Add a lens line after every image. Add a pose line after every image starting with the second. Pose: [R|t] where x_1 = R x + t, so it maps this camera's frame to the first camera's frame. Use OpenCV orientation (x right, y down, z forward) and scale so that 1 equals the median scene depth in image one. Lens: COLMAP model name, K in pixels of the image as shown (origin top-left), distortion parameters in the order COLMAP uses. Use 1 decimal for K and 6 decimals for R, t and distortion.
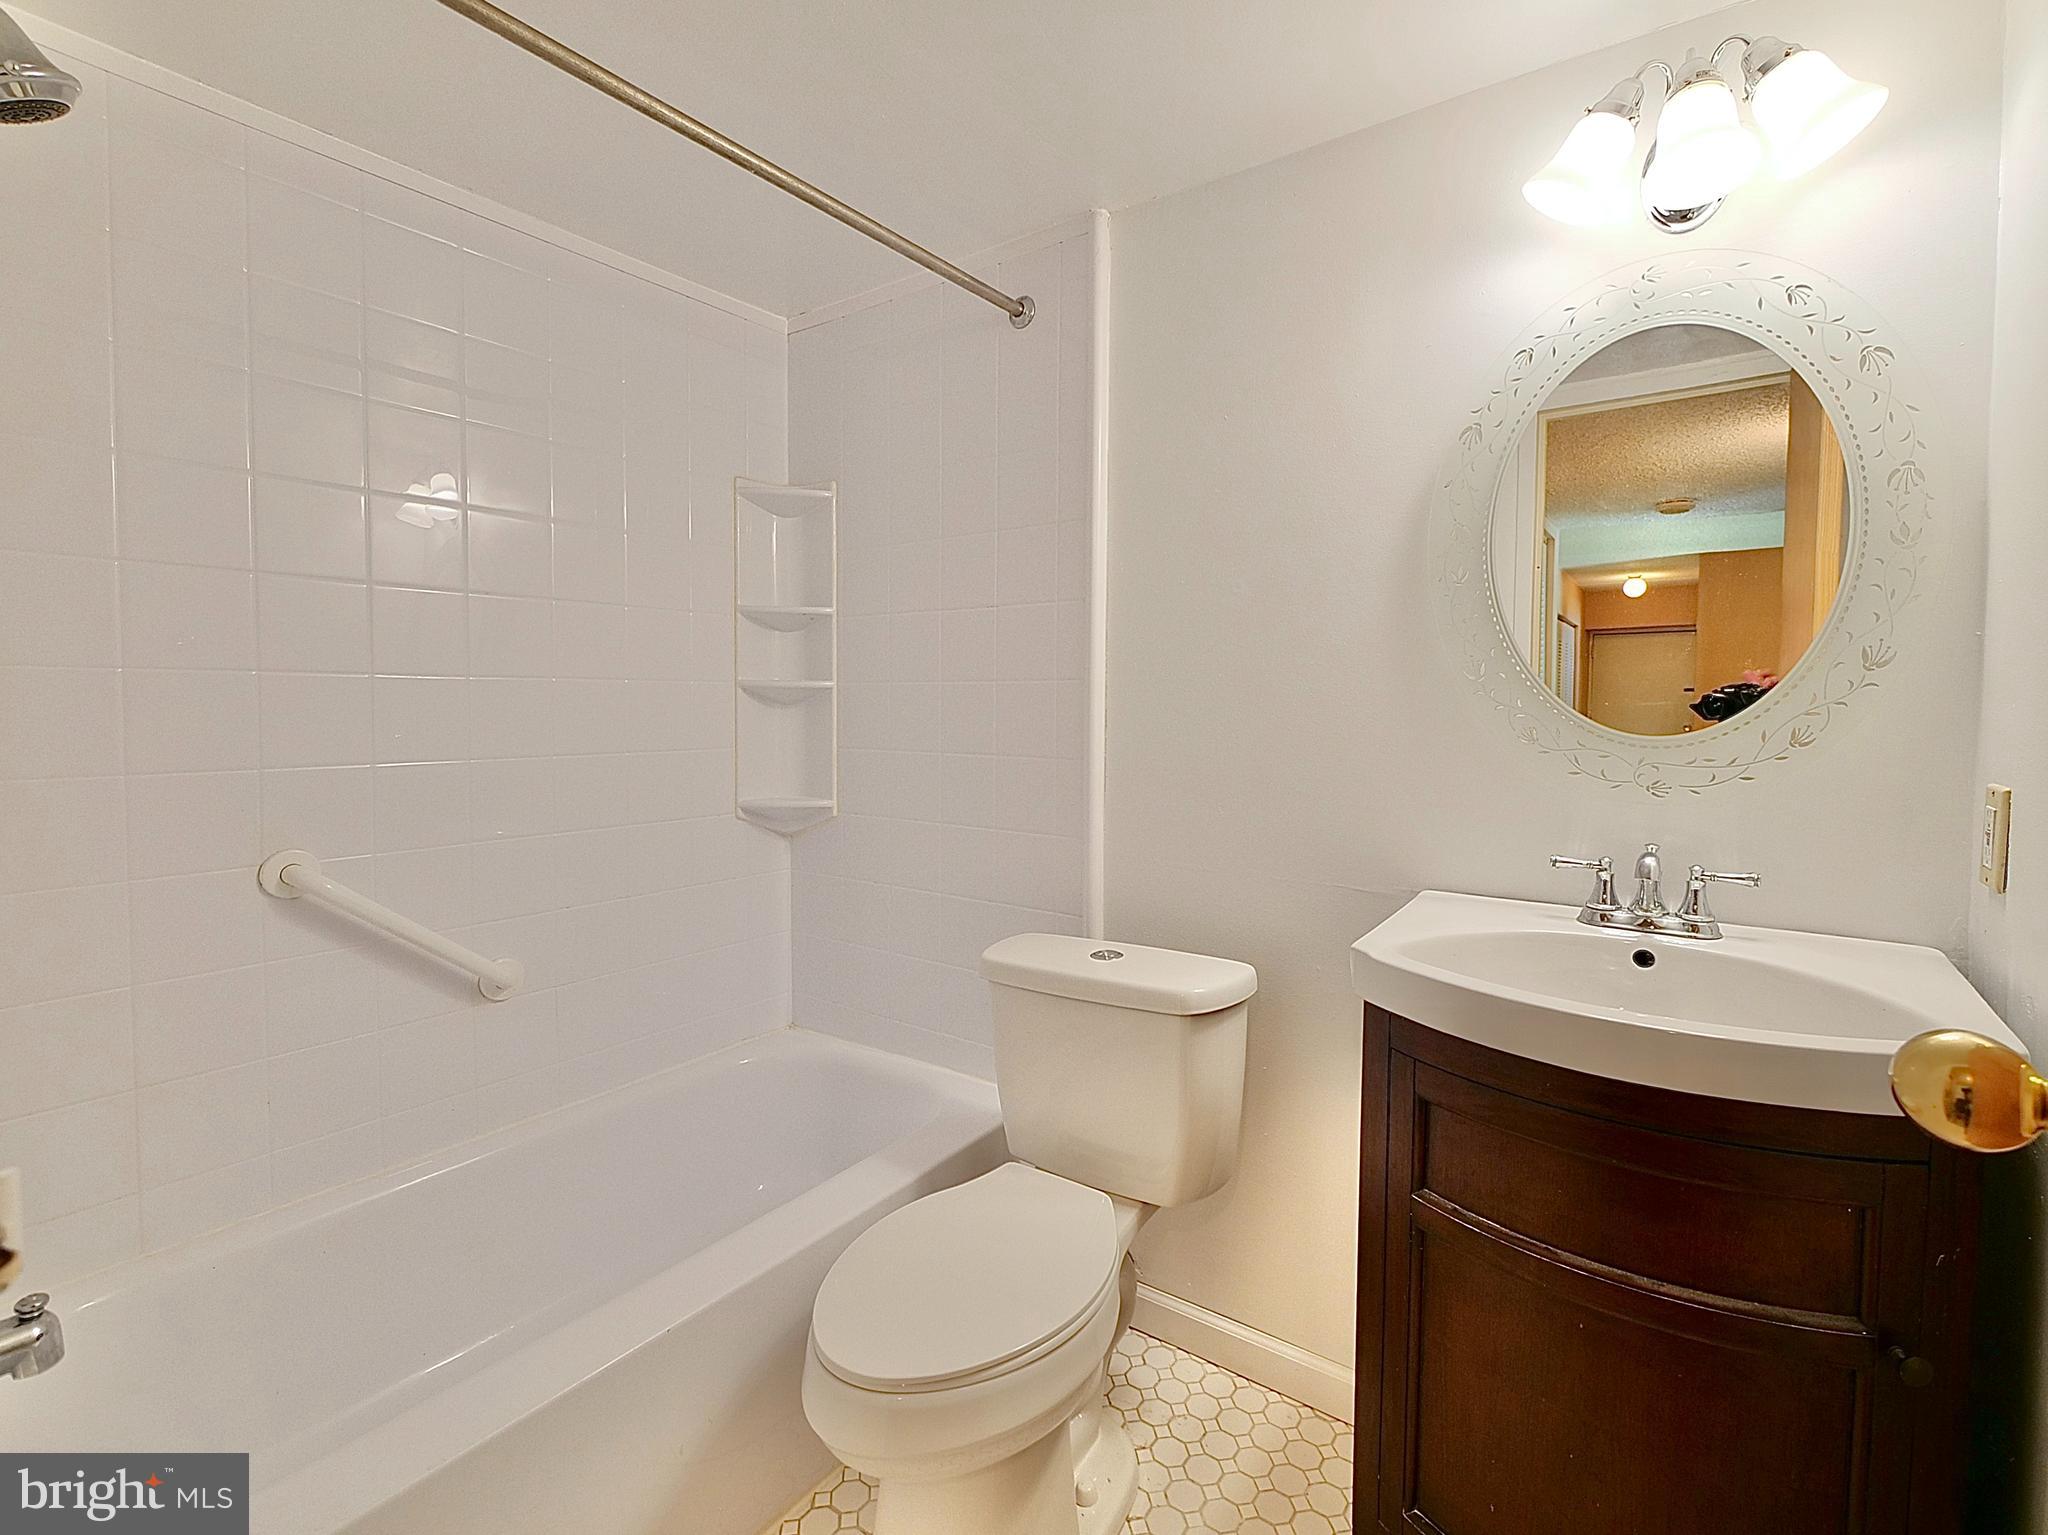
lens RADIAL K [[949.2, 0, 1024.7], [0, 949.2, 724.6], [0, 0, 1]] dist [-0.006840, -0.000154]
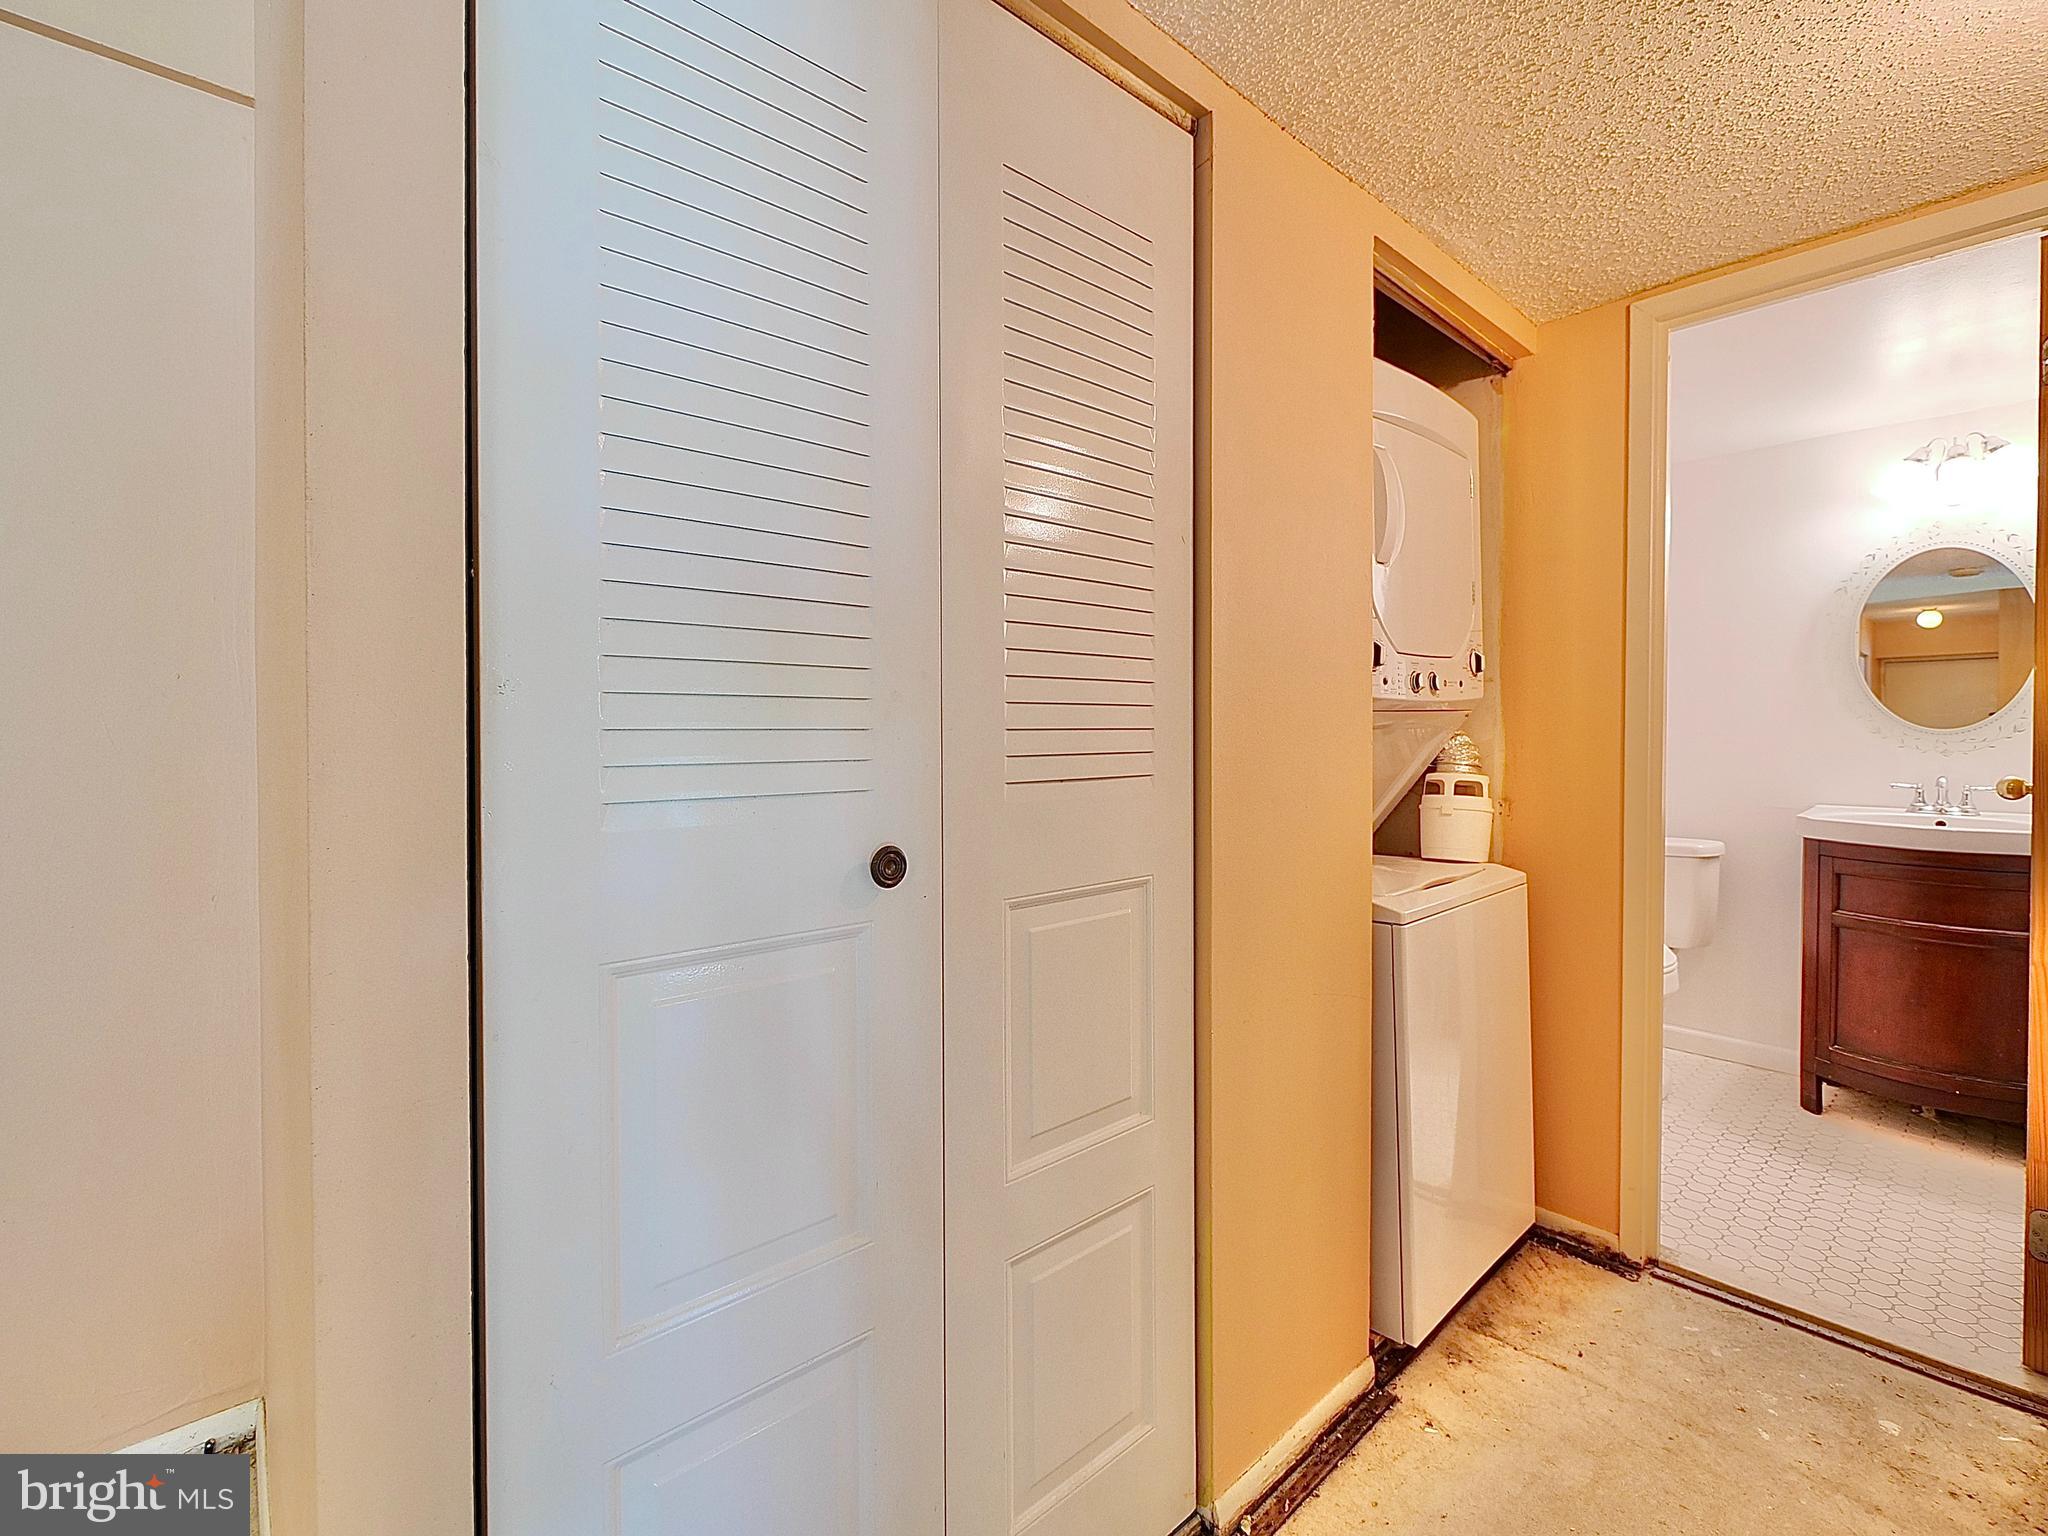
lens RADIAL K [[913.6, 0, 1043.0], [0, 913.6, 725.6], [0, 0, 1]] dist [-0.001138, 0.000153]
pose [[0.980193, -0.001765, -0.198035, -1.011482], [-0.004059, 0.999571, -0.028998, 0.076278], [0.198001, 0.029227, 0.979766, -1.561824]]
